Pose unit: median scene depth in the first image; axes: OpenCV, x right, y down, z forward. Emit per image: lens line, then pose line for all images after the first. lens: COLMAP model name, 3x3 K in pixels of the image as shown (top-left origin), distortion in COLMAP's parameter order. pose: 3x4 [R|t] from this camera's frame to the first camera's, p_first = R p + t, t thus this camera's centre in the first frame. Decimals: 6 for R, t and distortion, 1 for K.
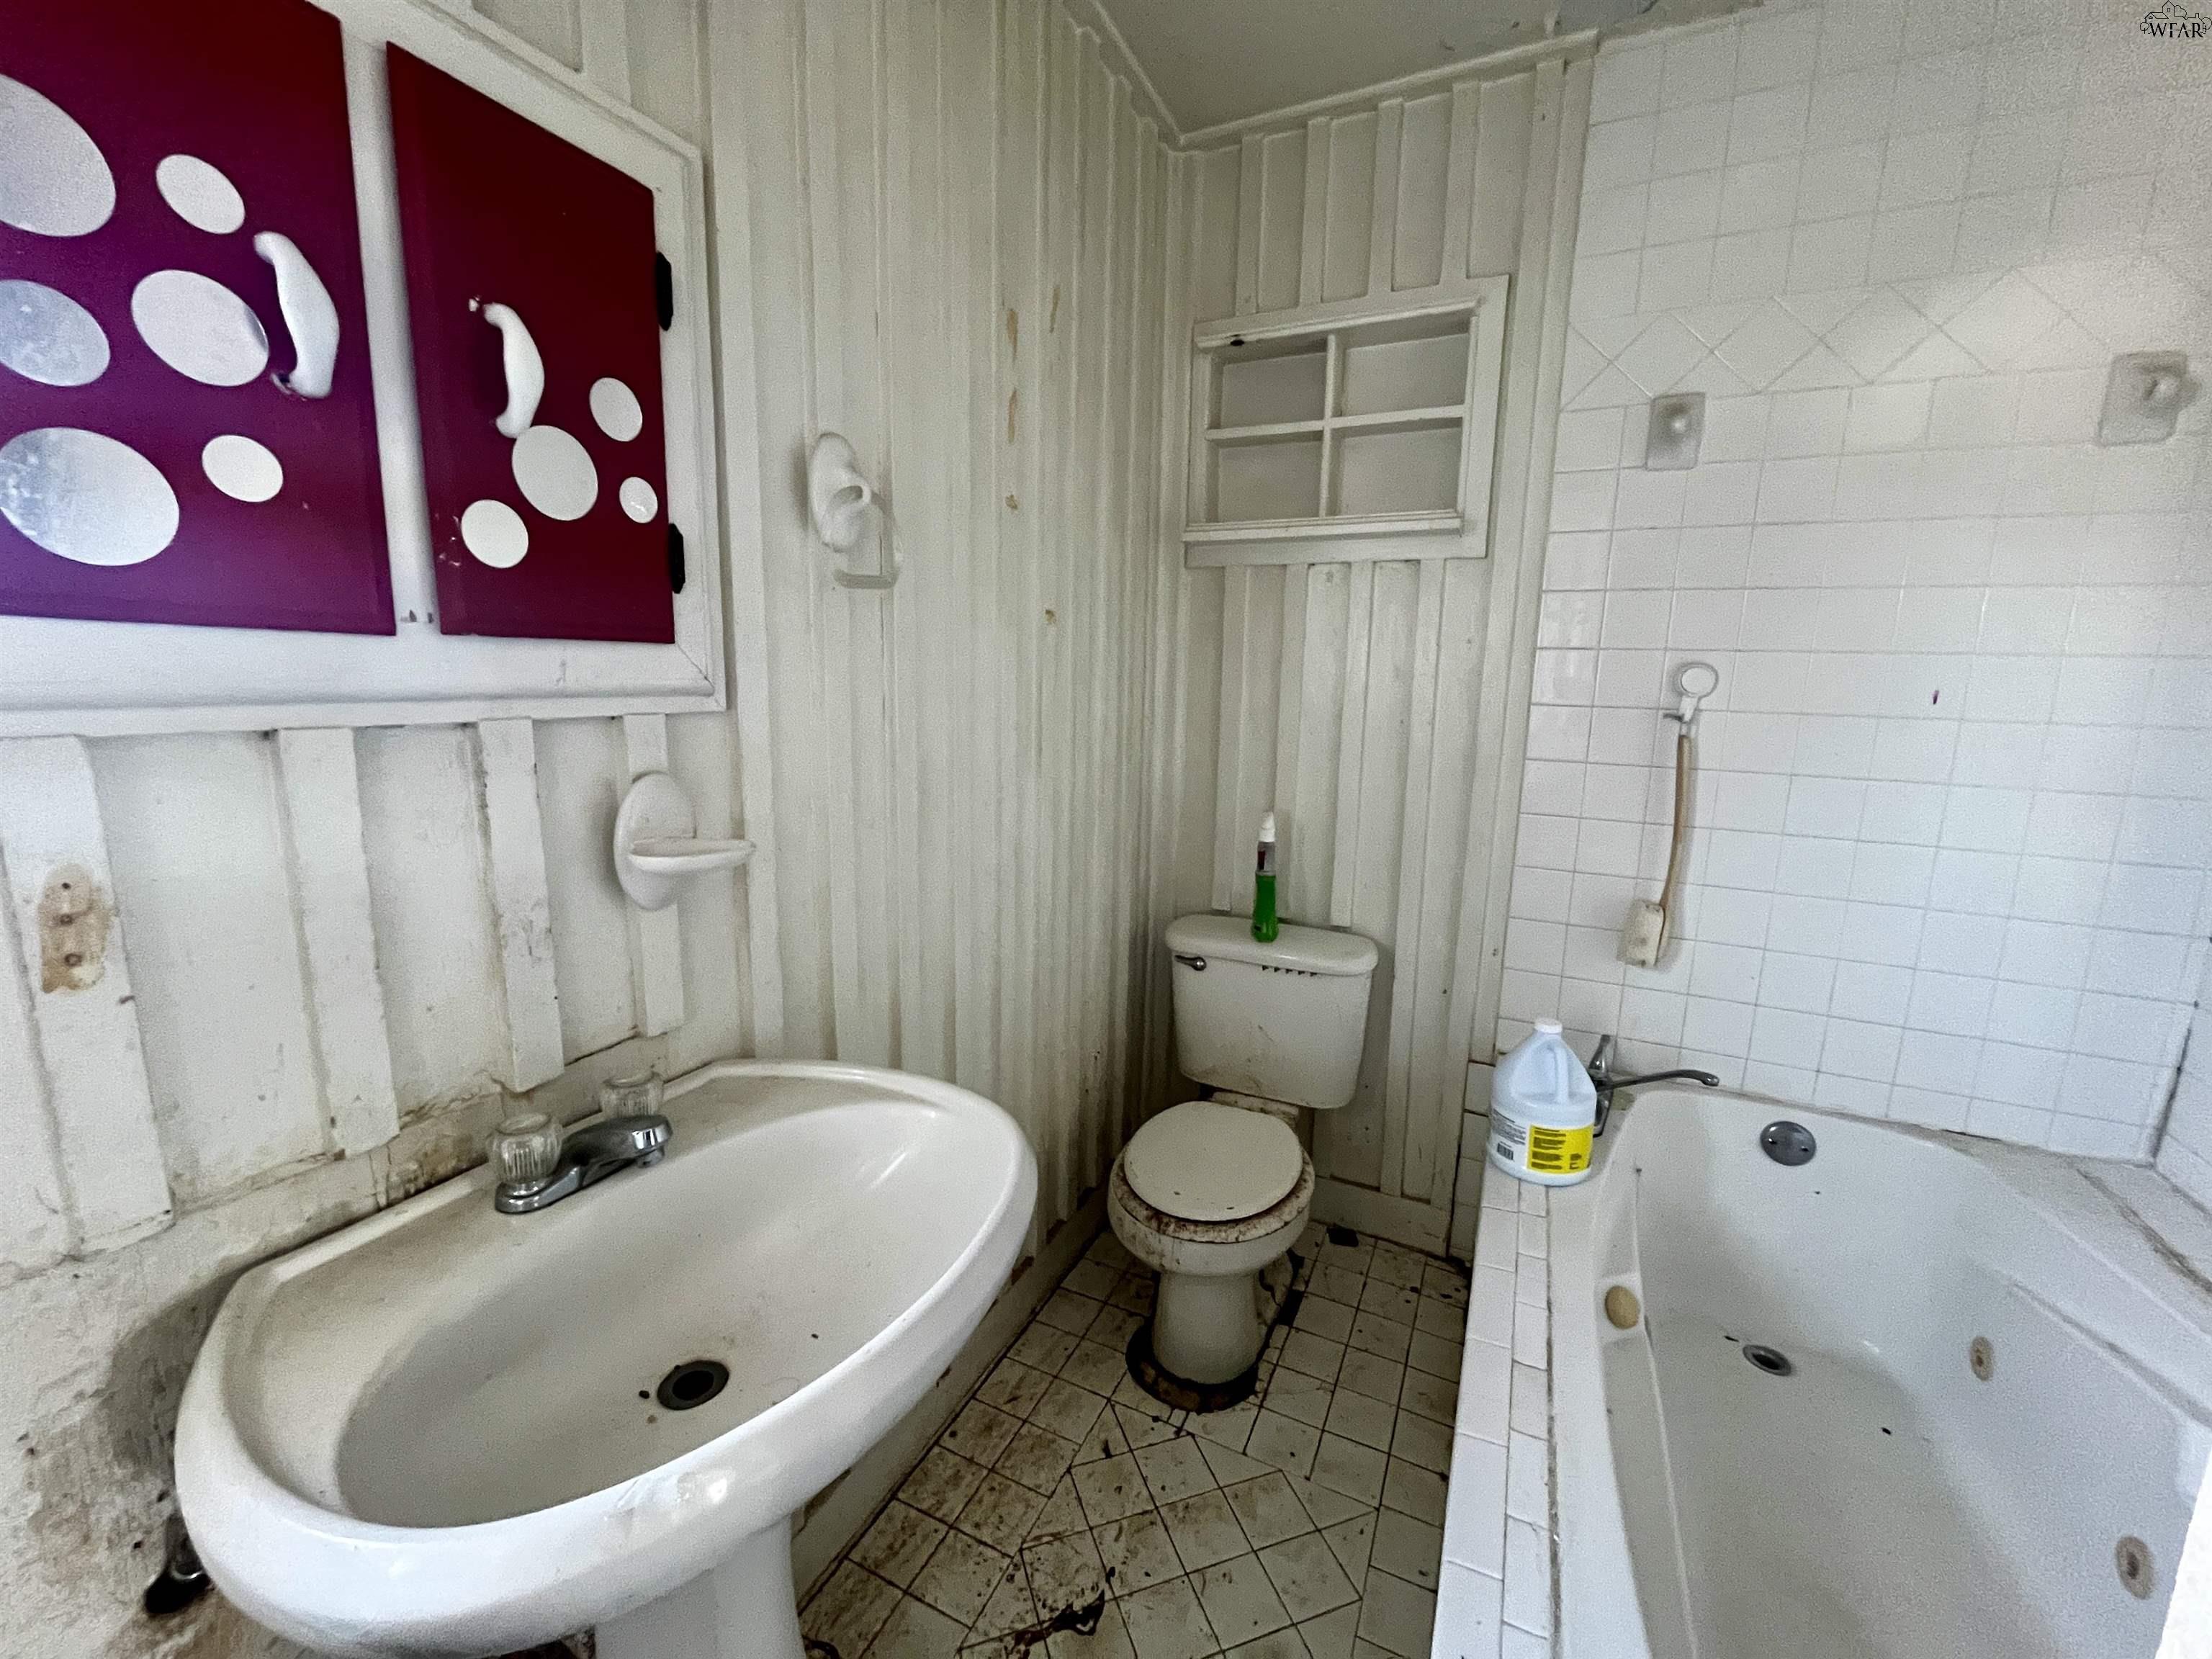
lens RADIAL K [[890.5, 0, 1098.3], [0, 890.5, 825.9], [0, 0, 1]] dist [-0.003307, -0.000227]
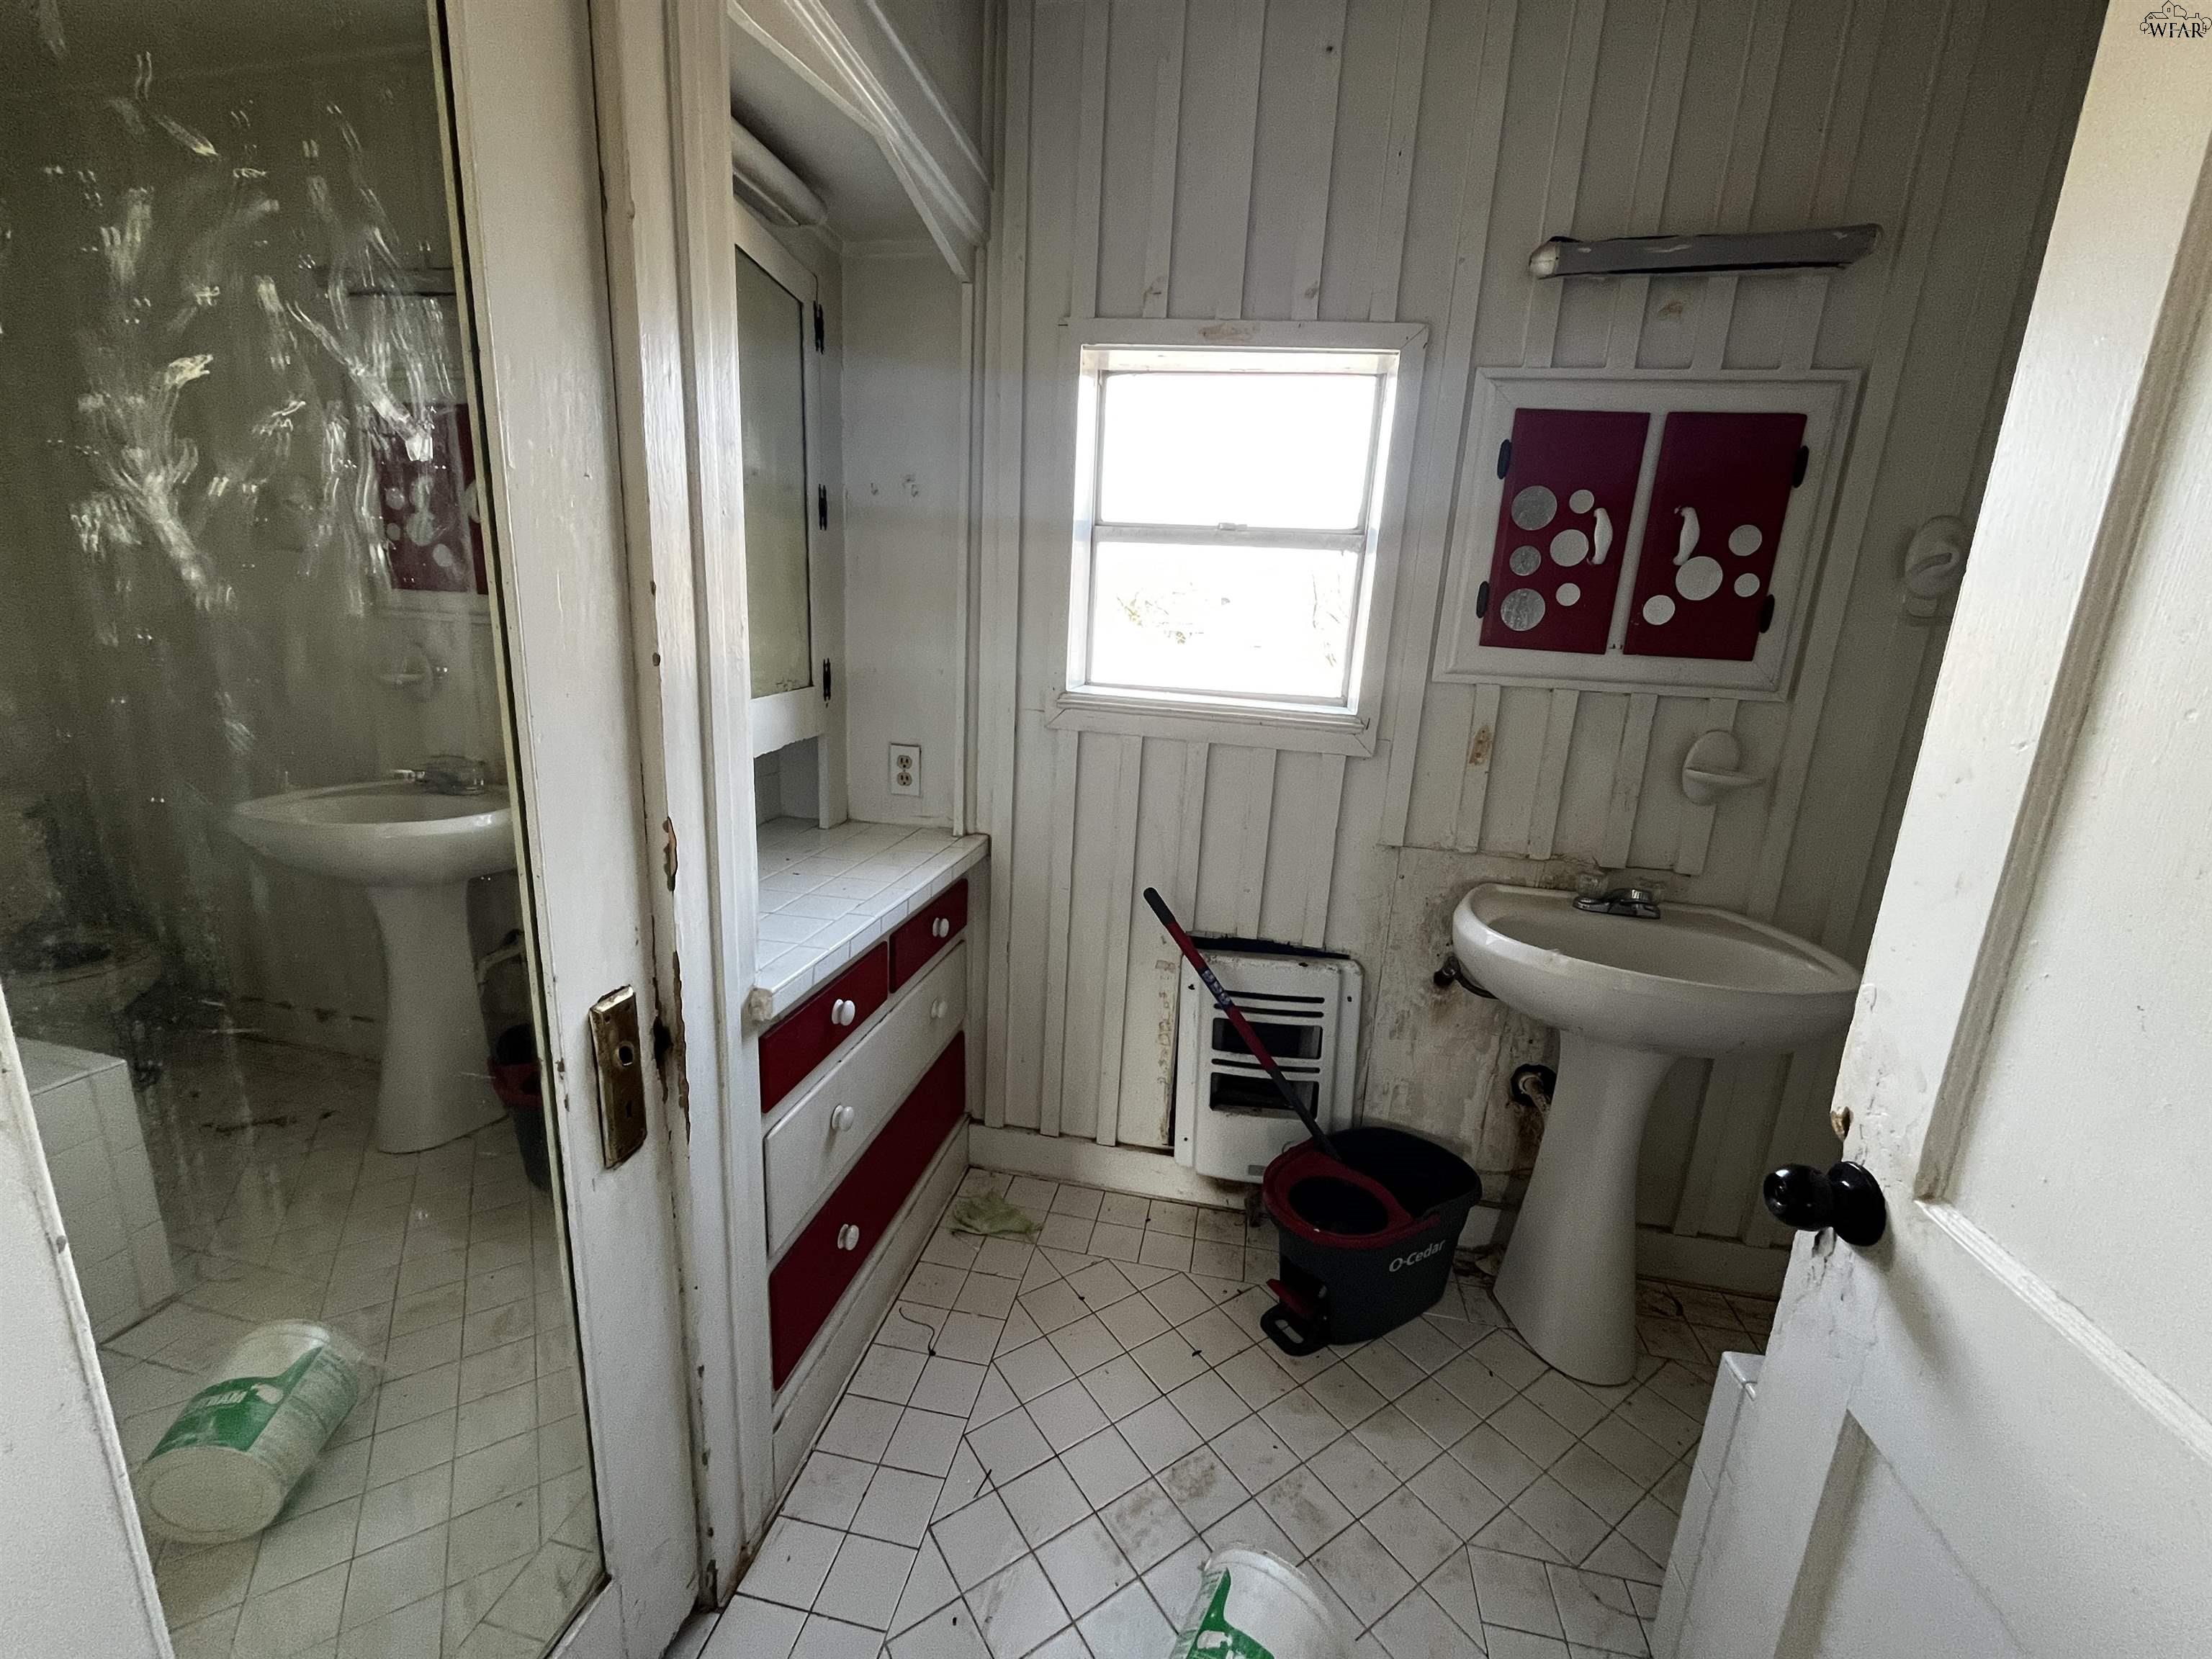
lens RADIAL K [[890.5, 0, 1103.8], [0, 890.5, 832.0], [0, 0, 1]] dist [-0.003307, -0.000227]
pose [[0.251936, 0.214844, -0.943594, 1.142817], [-0.213623, 0.963339, 0.162303, 0.137597], [0.943871, 0.160684, 0.288596, -0.830115]]
